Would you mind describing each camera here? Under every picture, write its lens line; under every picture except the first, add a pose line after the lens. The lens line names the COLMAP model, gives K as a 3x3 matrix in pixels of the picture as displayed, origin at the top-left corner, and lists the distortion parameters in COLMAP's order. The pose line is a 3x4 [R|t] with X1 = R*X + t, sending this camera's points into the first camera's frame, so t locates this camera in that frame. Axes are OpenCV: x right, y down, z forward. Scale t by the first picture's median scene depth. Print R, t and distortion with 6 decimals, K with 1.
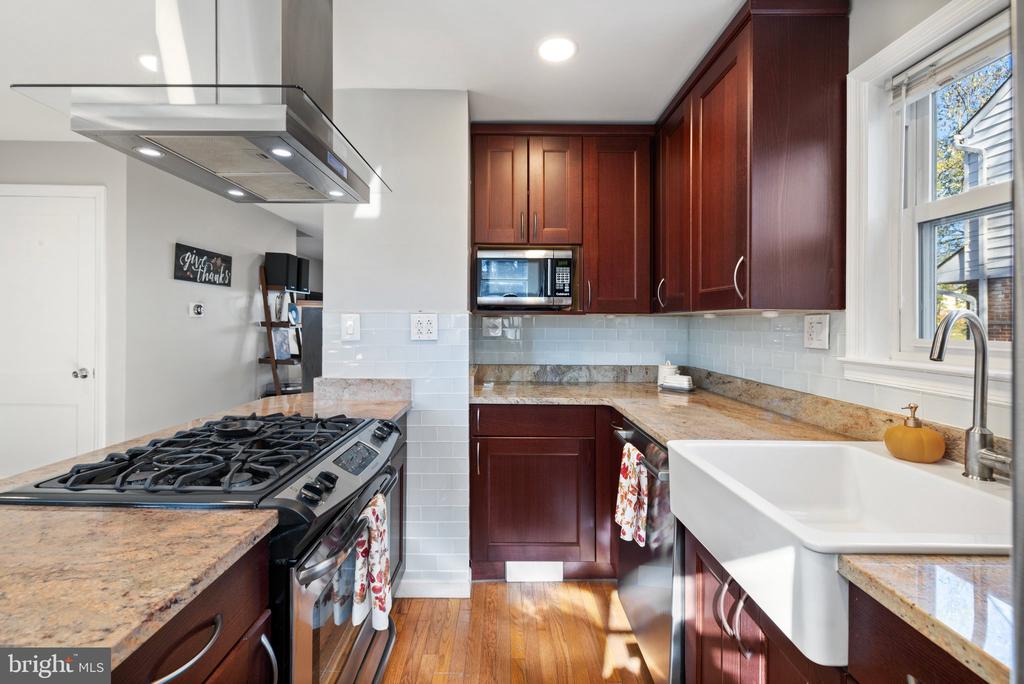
lens RADIAL K [[445.0, 0, 507.4], [0, 445.0, 325.5], [0, 0, 1]] dist [0.007829, -0.002422]
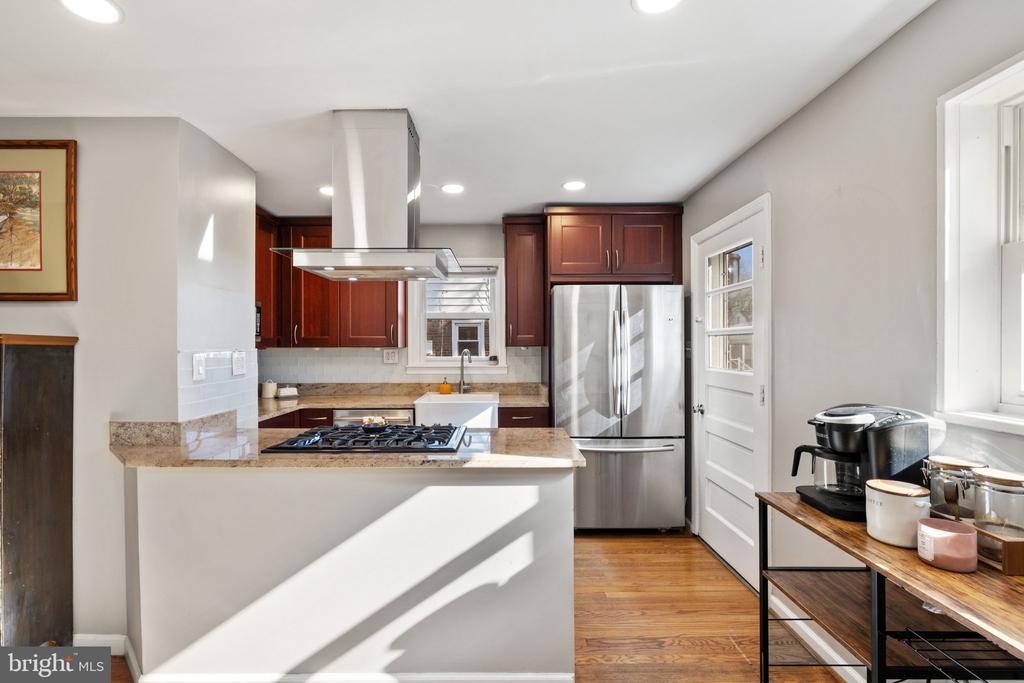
lens RADIAL K [[473.2, 0, 510.1], [0, 473.2, 344.8], [0, 0, 1]] dist [-0.002931, 0.001595]
pose [[-0.024869, -0.010355, 0.999637, -2.134340], [0.001555, 0.999945, 0.010397, -0.083556], [-0.999690, 0.001813, -0.024852, 0.481305]]
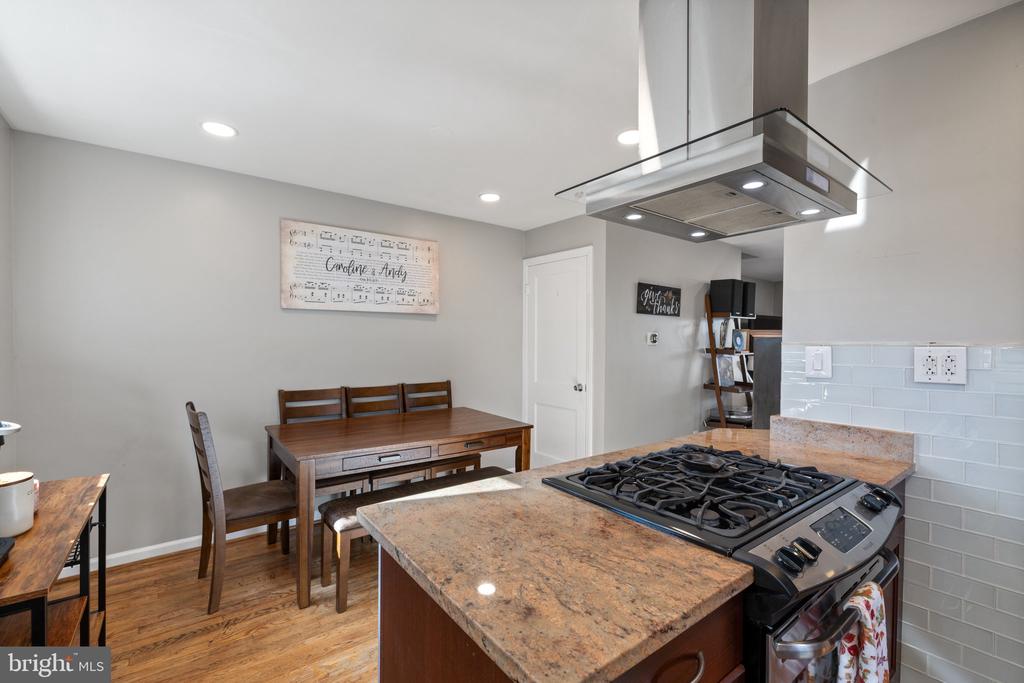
lens RADIAL K [[445.0, 0, 498.6], [0, 445.0, 348.3], [0, 0, 1]] dist [0.007829, -0.002422]
pose [[0.601473, 0.005877, -0.798872, -0.056930], [-0.003846, 0.999983, 0.004461, -0.034847], [0.798884, 0.000390, 0.601485, -0.000160]]
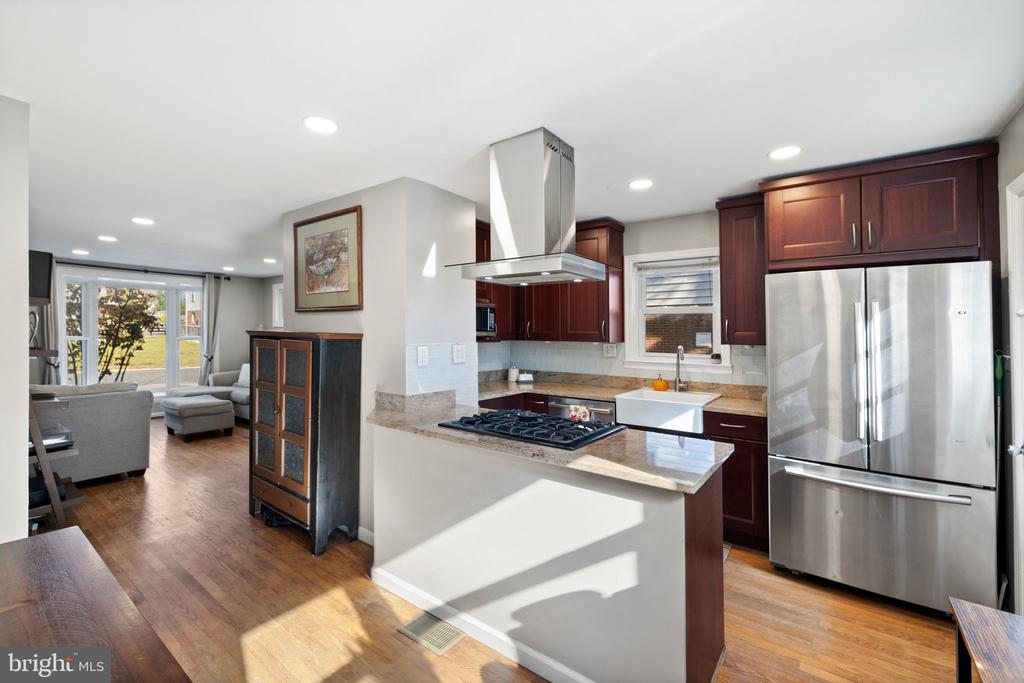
lens RADIAL K [[445.0, 0, 510.4], [0, 445.0, 333.6], [0, 0, 1]] dist [0.007829, -0.002422]
pose [[0.584980, -0.004603, 0.811034, -1.935305], [-0.005414, 0.999939, 0.009580, -0.118213], [-0.811029, -0.009995, 0.584920, -0.023319]]
